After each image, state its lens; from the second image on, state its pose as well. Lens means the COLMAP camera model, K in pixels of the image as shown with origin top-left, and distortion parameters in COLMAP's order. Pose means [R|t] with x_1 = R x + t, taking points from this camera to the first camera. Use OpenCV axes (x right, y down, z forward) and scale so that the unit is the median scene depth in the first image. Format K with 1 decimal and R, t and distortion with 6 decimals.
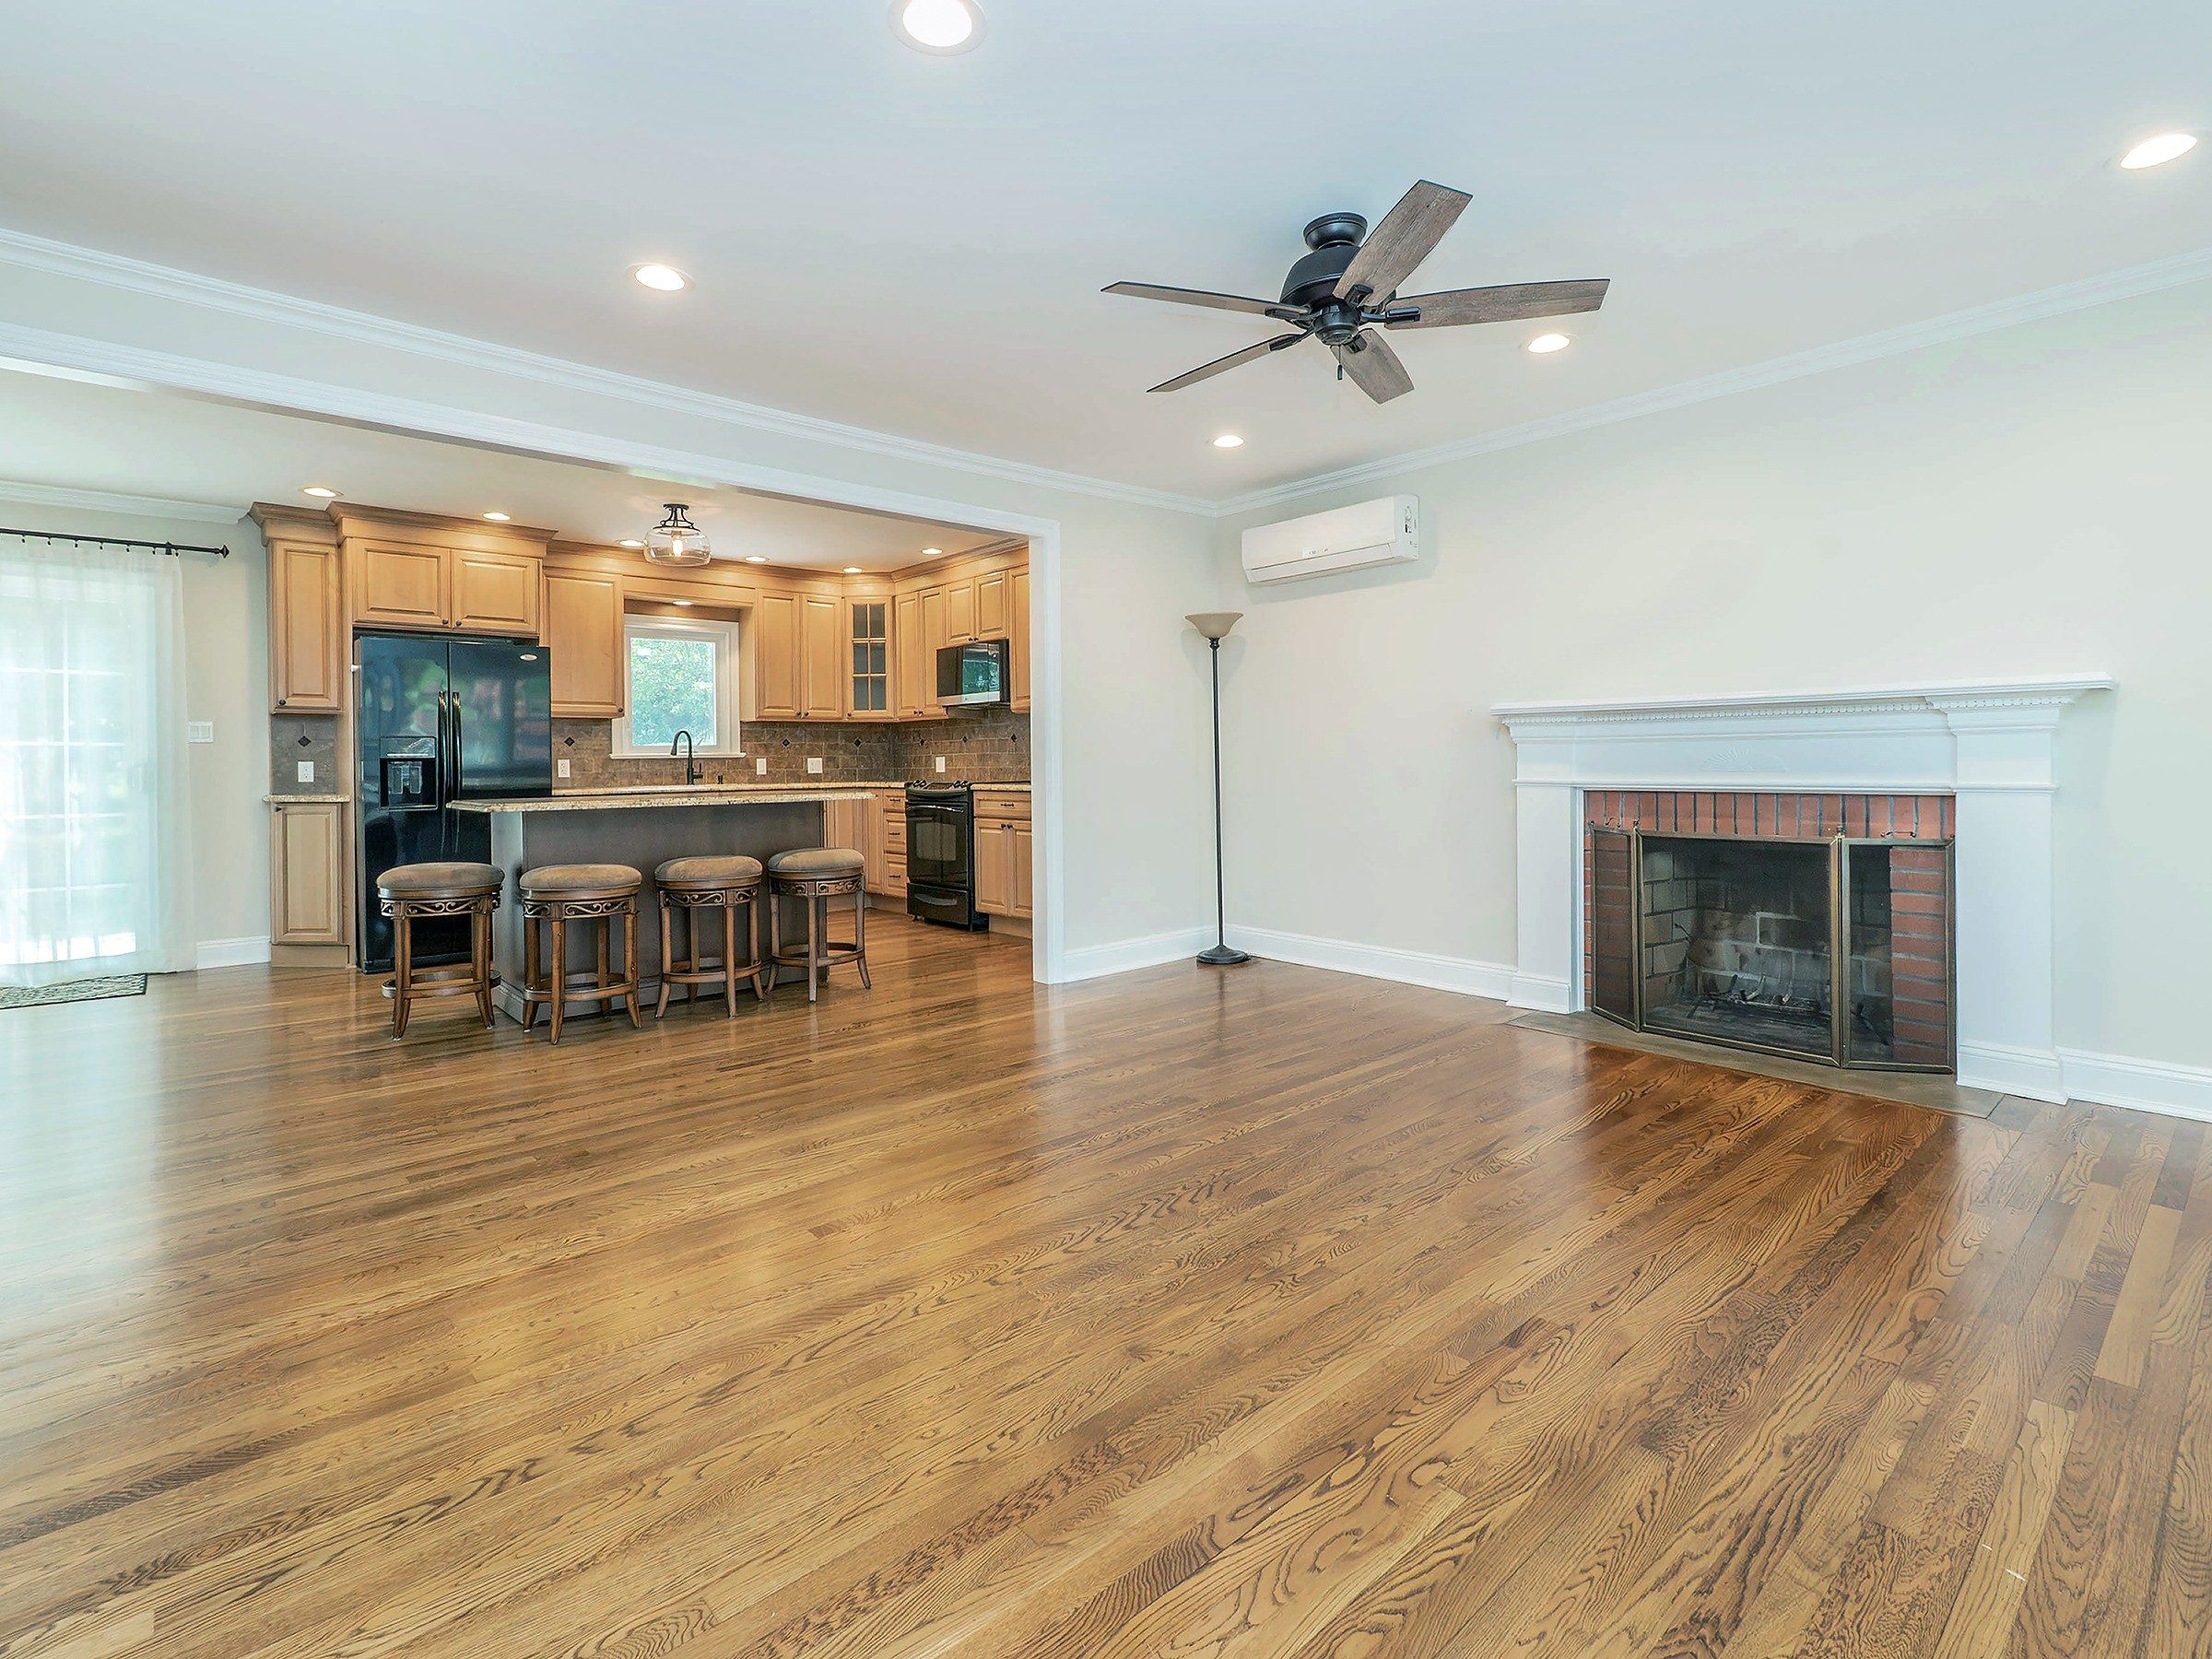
lens RADIAL K [[1016.2, 0, 1042.7], [0, 1016.2, 806.2], [0, 0, 1]] dist [-0.013268, -0.000417]
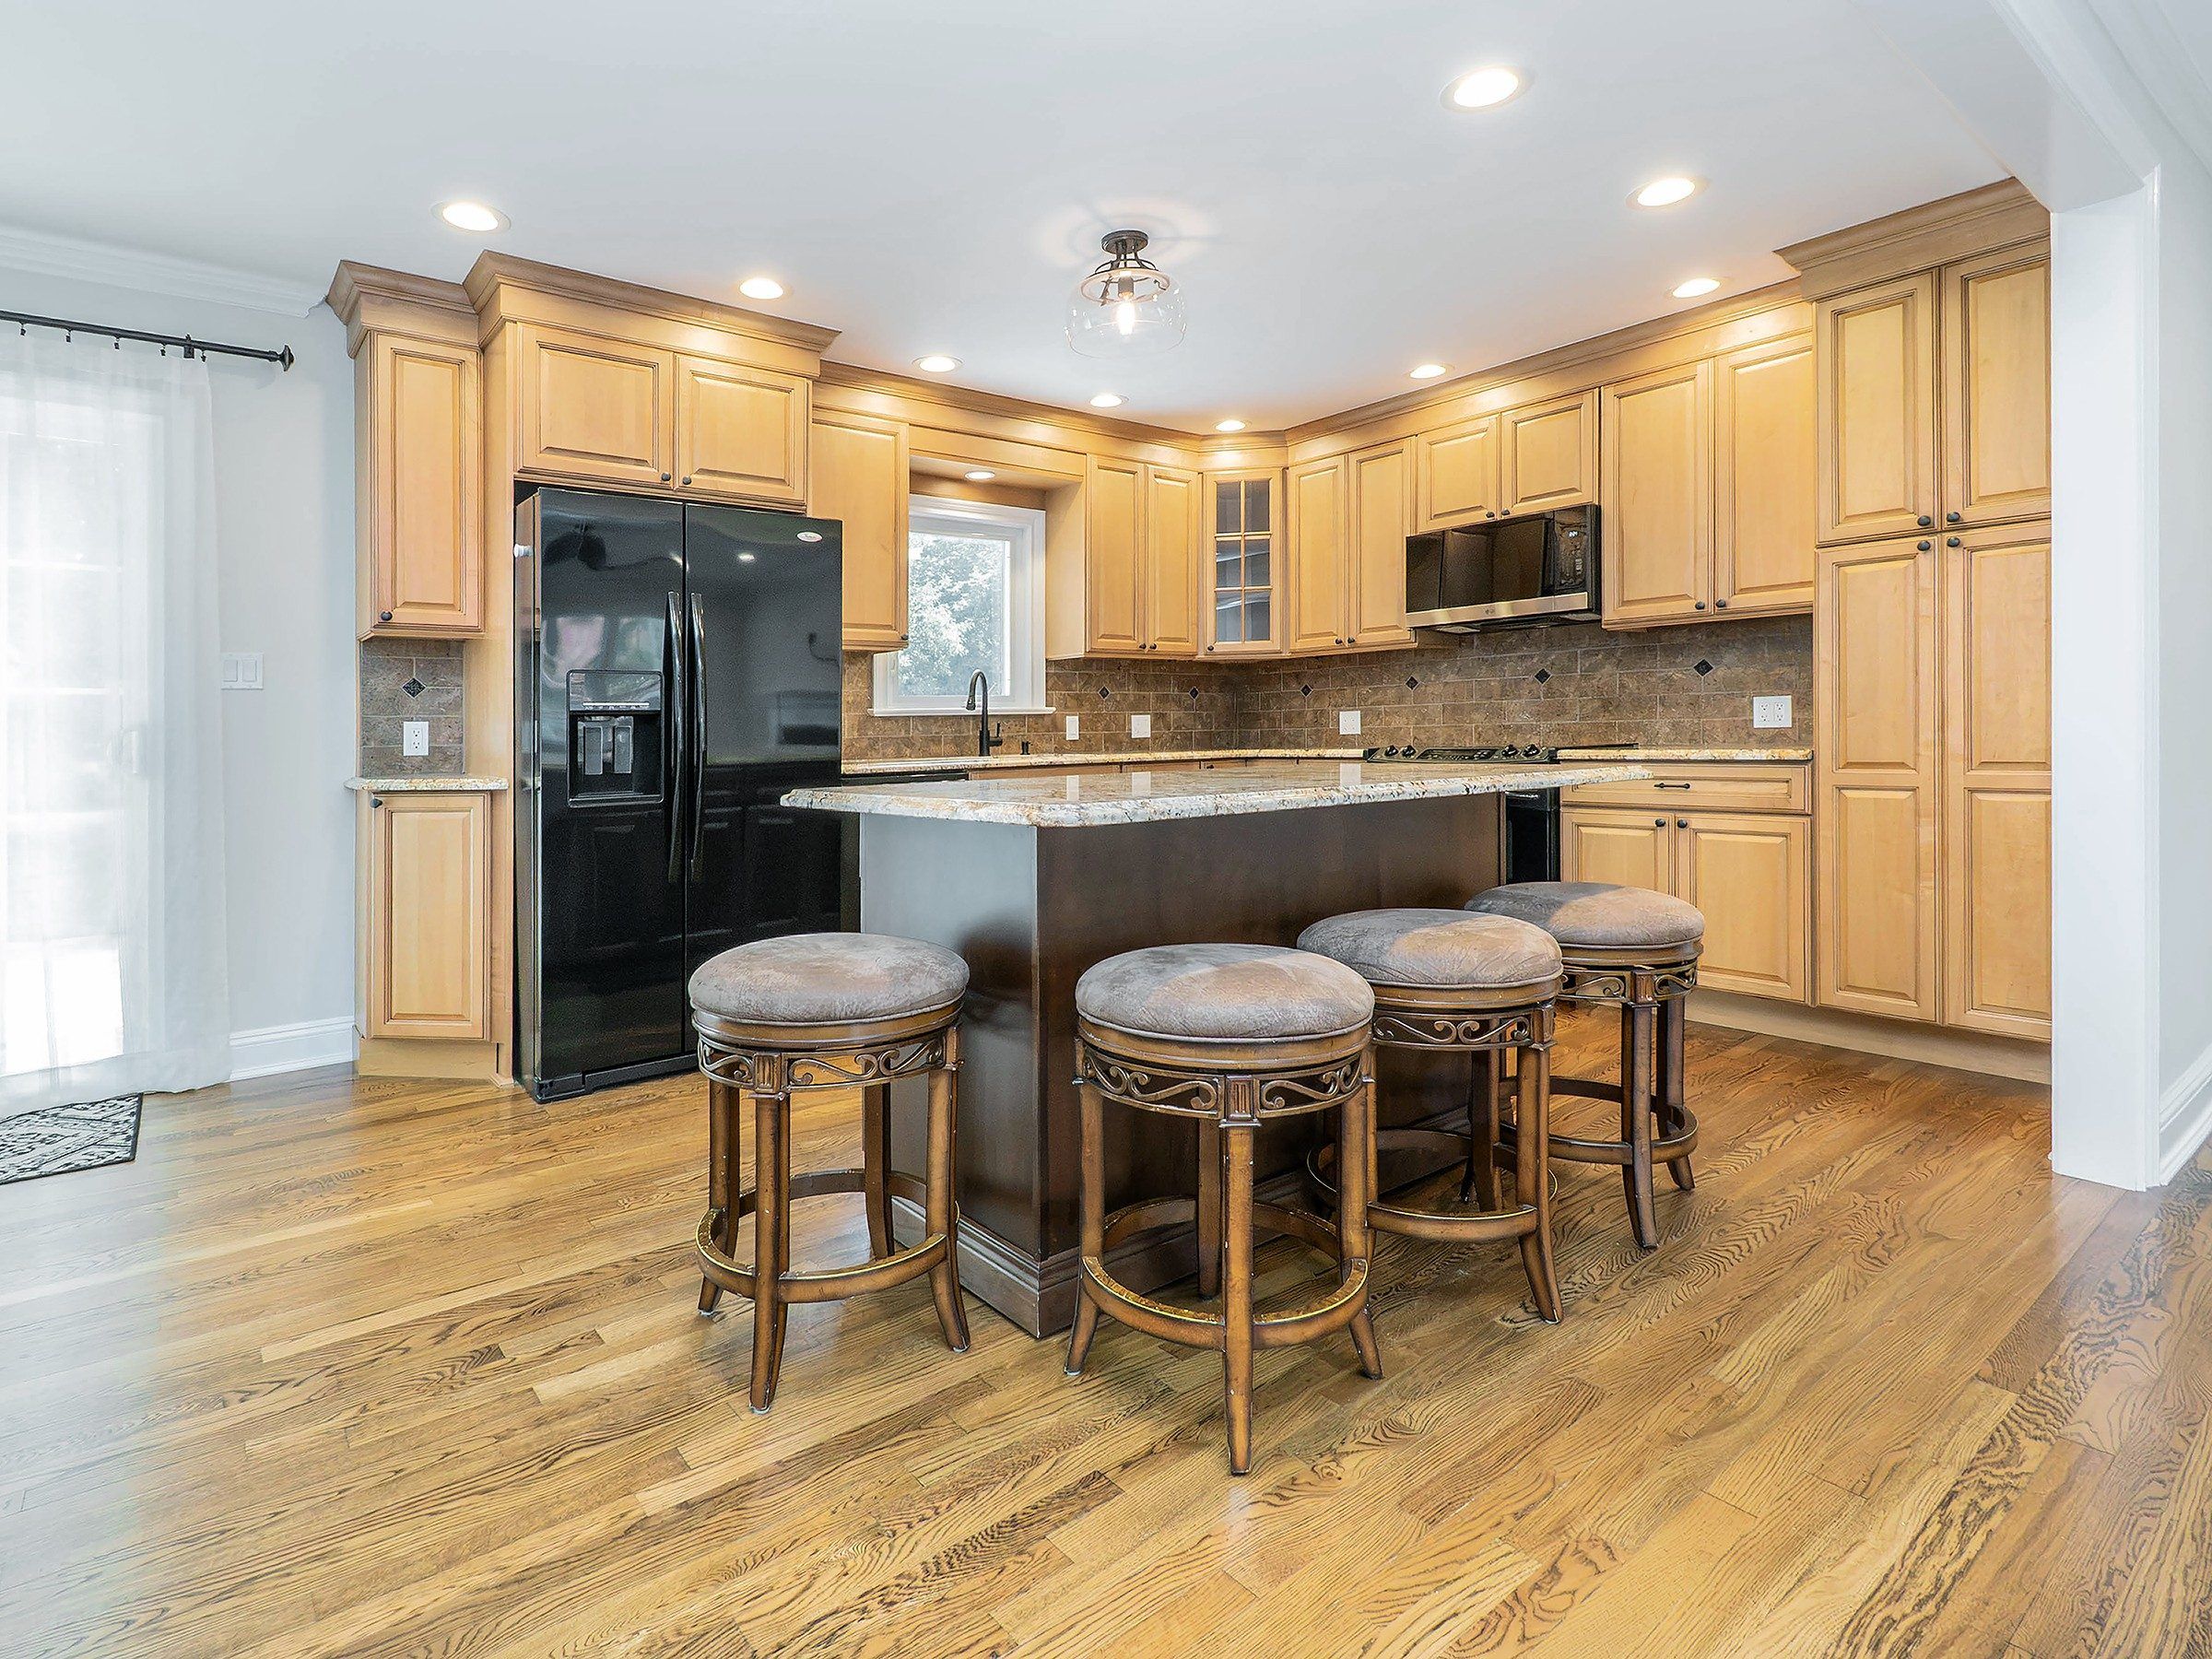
lens RADIAL K [[1007.8, 0, 1024.2], [0, 1007.8, 752.3], [0, 0, 1]] dist [0.001179, -0.001060]
pose [[0.999833, -0.008065, -0.016380, -0.340504], [0.007651, 0.999654, -0.025173, -0.007503], [0.016578, 0.025043, 0.999549, 0.387223]]
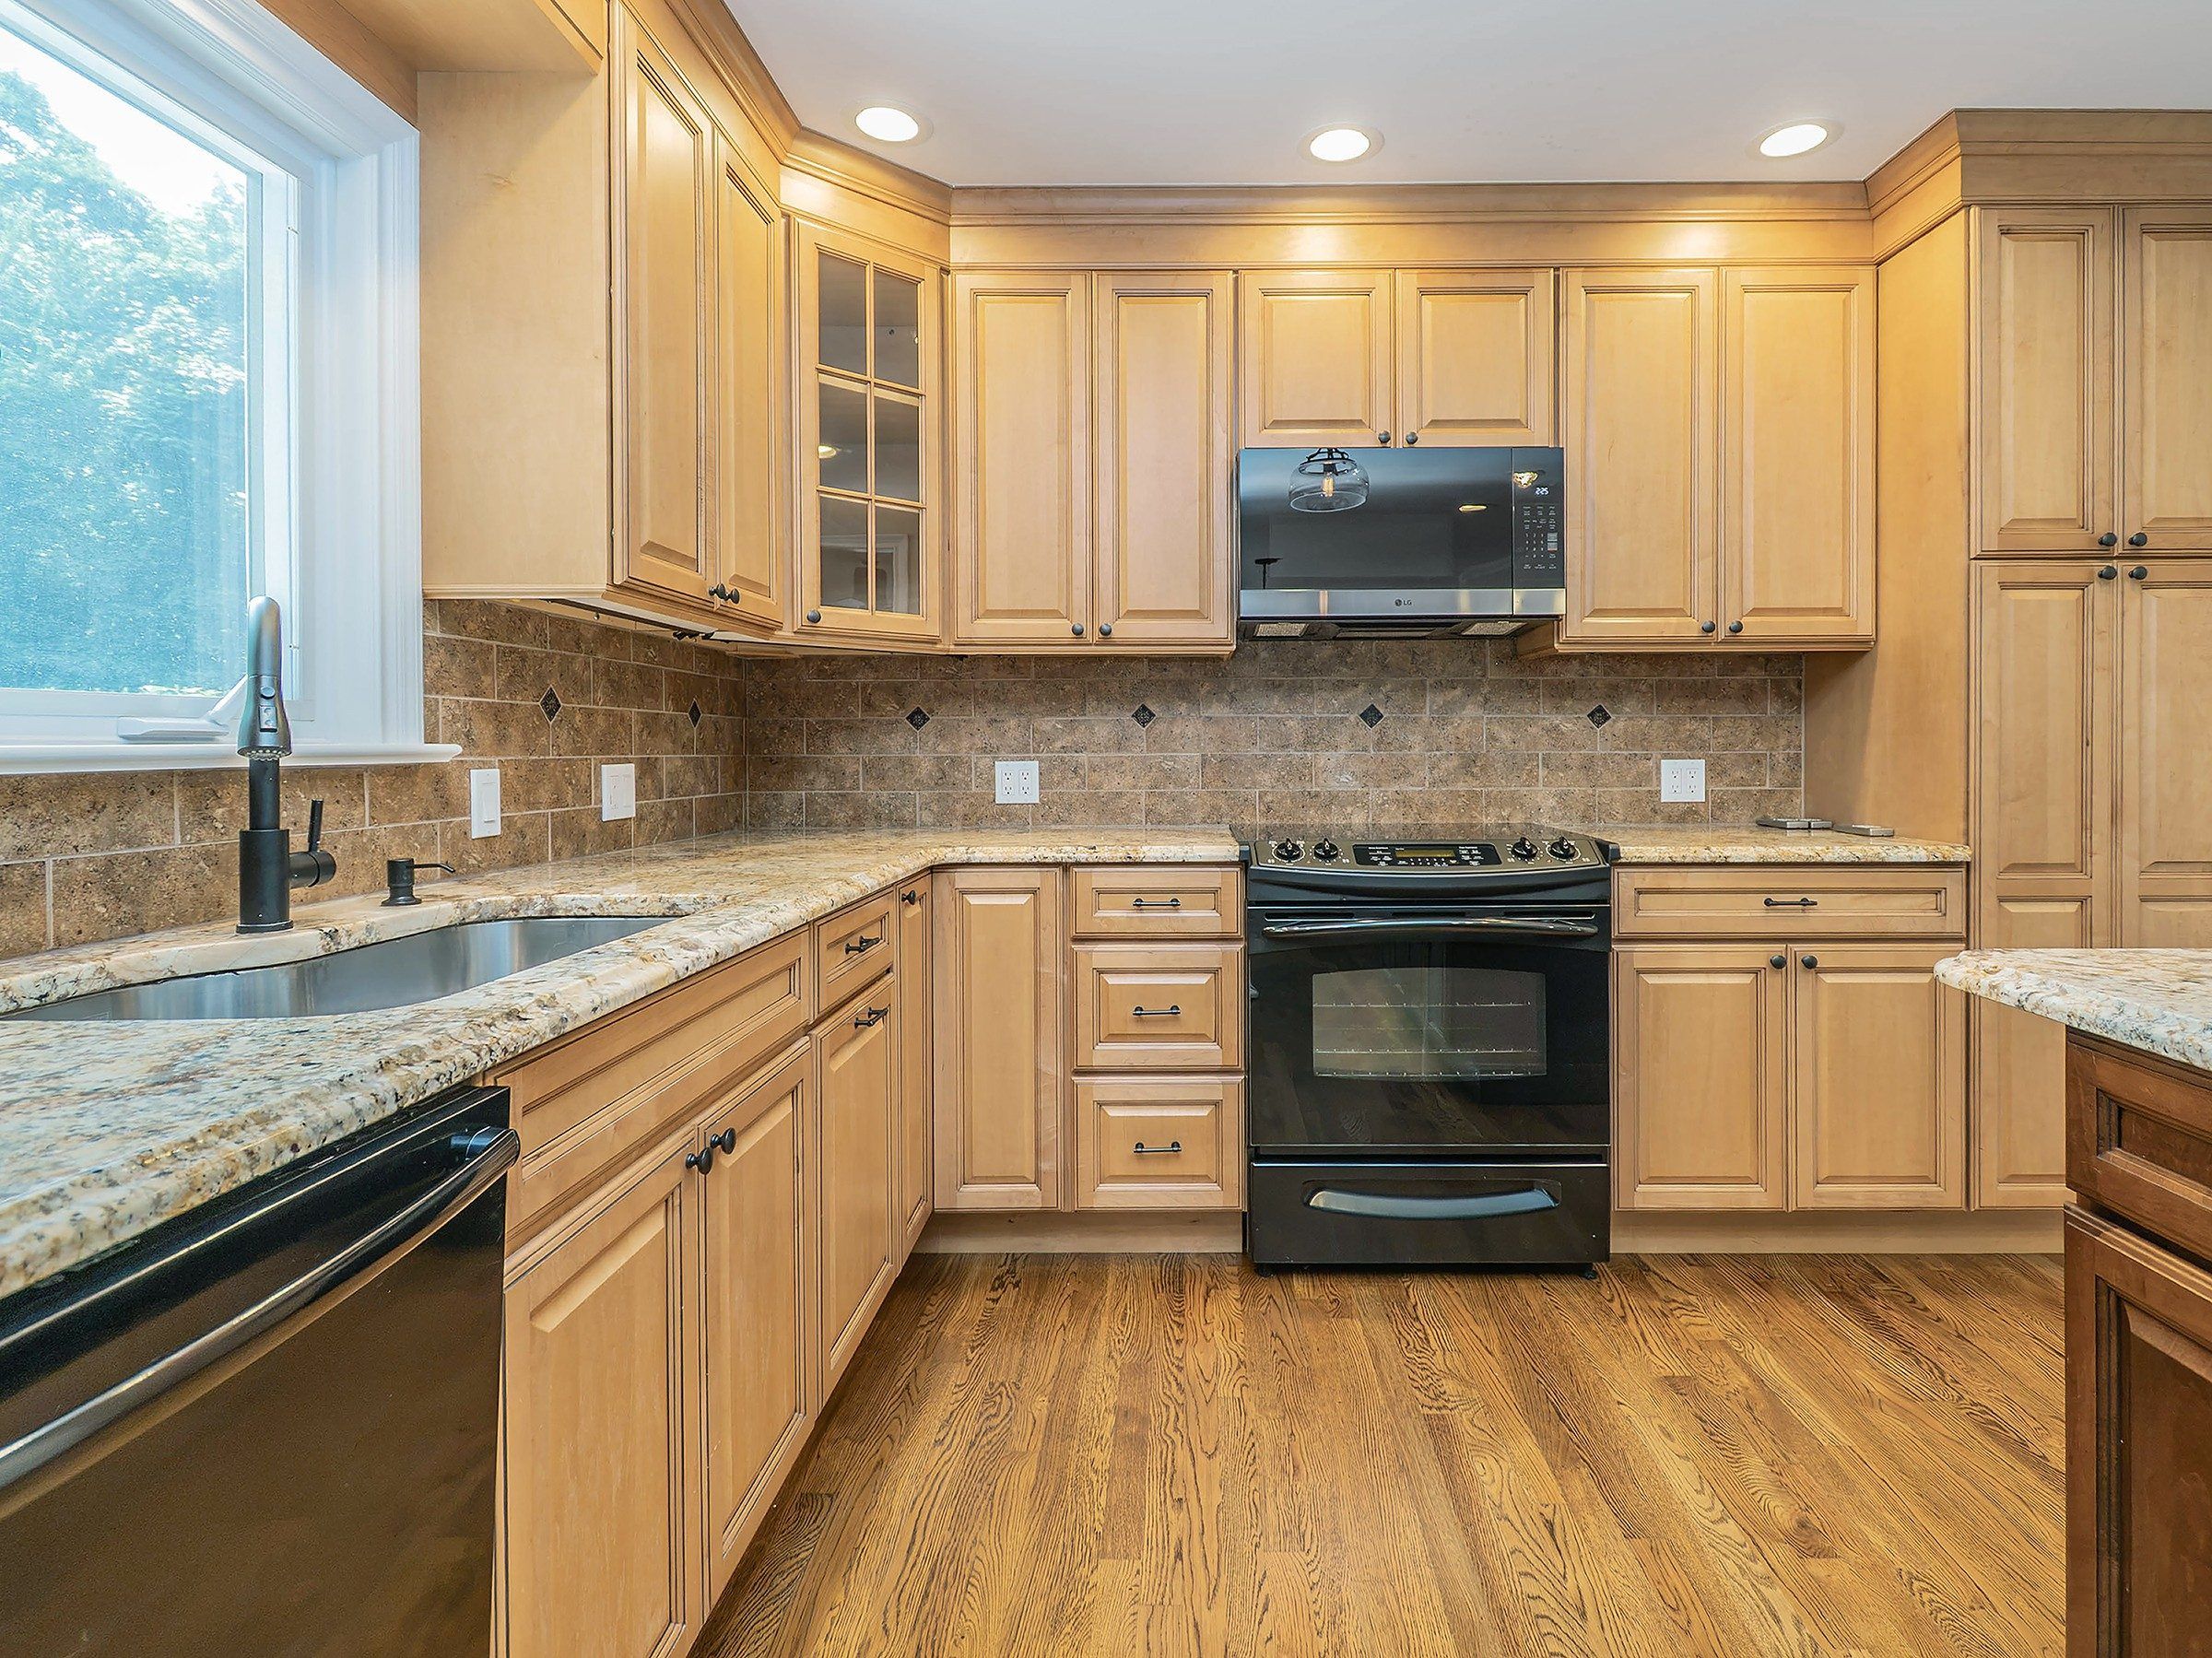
lens RADIAL K [[1084.6, 0, 1017.4], [0, 1084.6, 759.7], [0, 0, 1]] dist [0.015315, -0.000413]
pose [[0.630870, -0.000783, 0.775888, -0.449301], [0.029525, 0.999299, -0.022999, -0.045055], [-0.775326, 0.037418, 0.630451, 0.855681]]
